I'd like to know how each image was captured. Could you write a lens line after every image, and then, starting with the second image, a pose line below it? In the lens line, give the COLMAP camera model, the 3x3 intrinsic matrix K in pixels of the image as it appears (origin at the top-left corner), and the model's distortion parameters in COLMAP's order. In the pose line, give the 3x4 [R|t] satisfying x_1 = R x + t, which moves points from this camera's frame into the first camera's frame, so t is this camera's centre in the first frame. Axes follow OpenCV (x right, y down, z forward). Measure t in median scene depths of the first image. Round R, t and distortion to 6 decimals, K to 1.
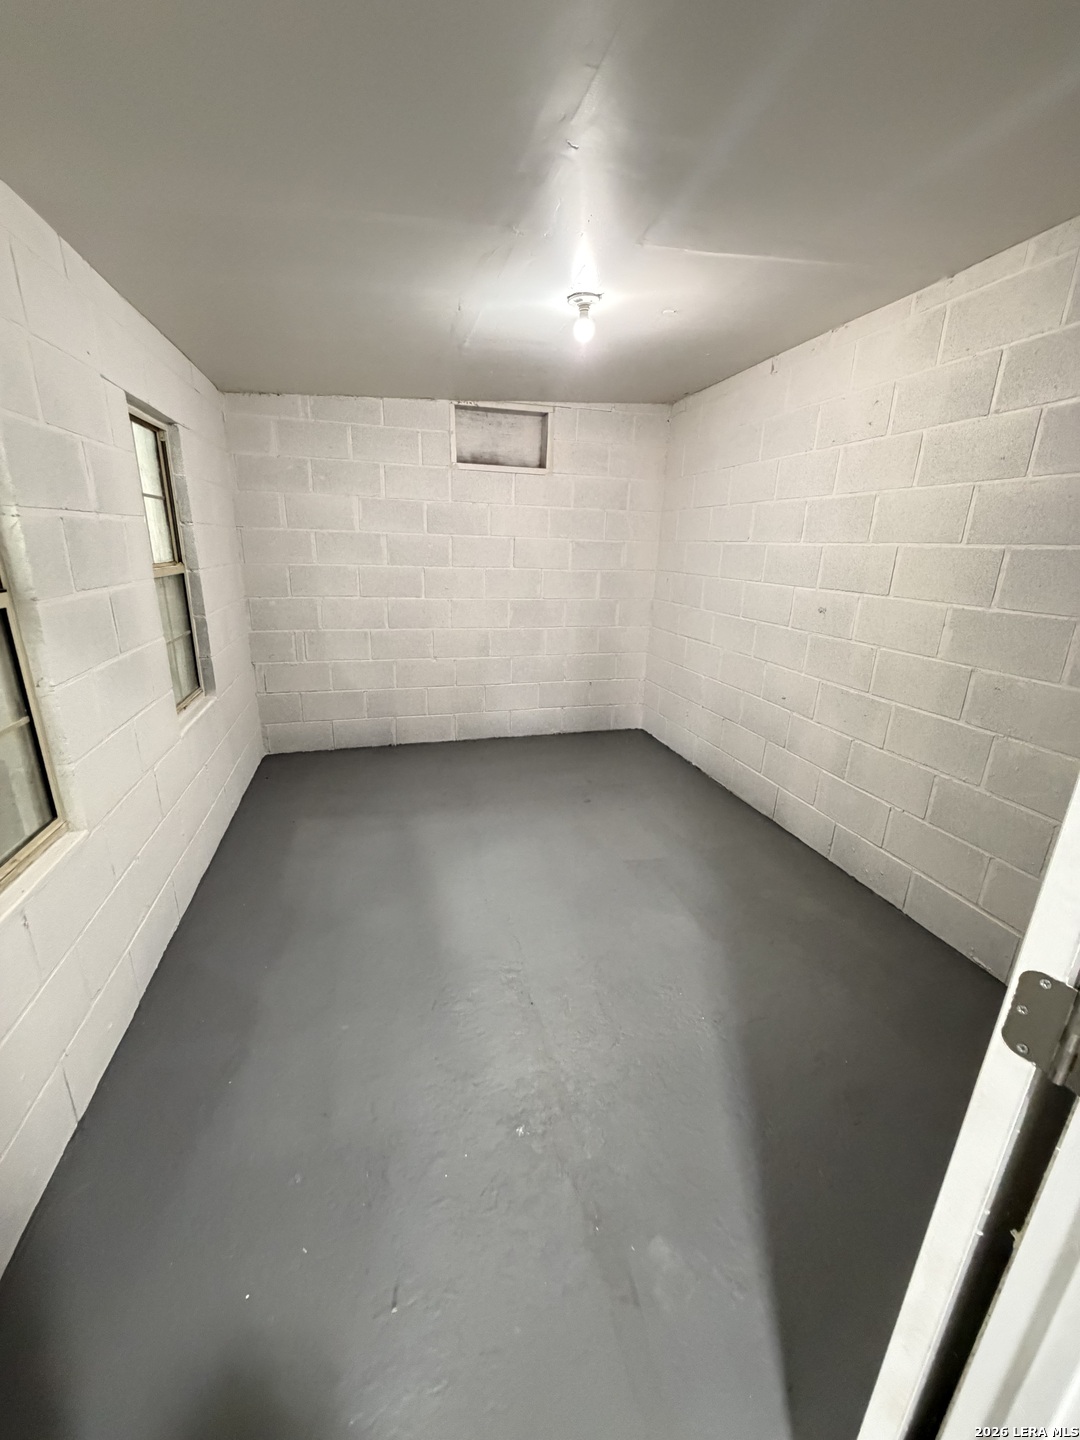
lens RADIAL K [[572.2, 0, 538.9], [0, 572.2, 714.0], [0, 0, 1]] dist [0.000220, -0.000063]
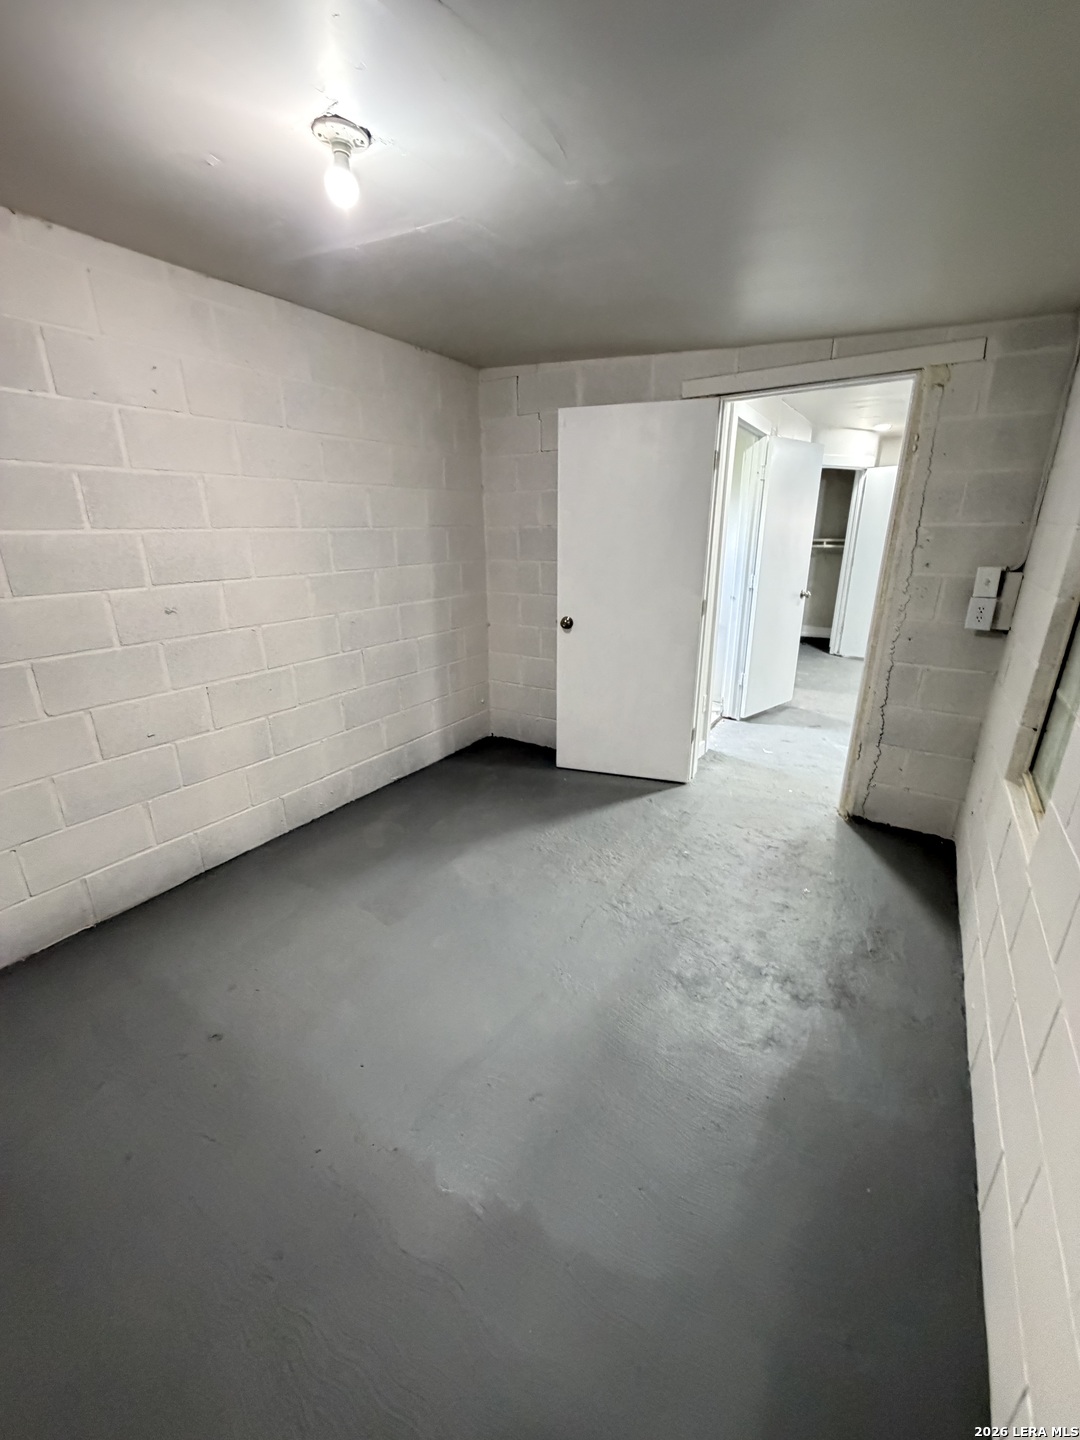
lens RADIAL K [[572.2, 0, 538.9], [0, 572.2, 714.0], [0, 0, 1]] dist [0.000220, -0.000063]
pose [[-0.660480, -0.254916, 0.706247, -0.585711], [0.206017, 0.842978, 0.496935, -0.428804], [-0.722028, 0.473714, -0.504253, 1.321259]]
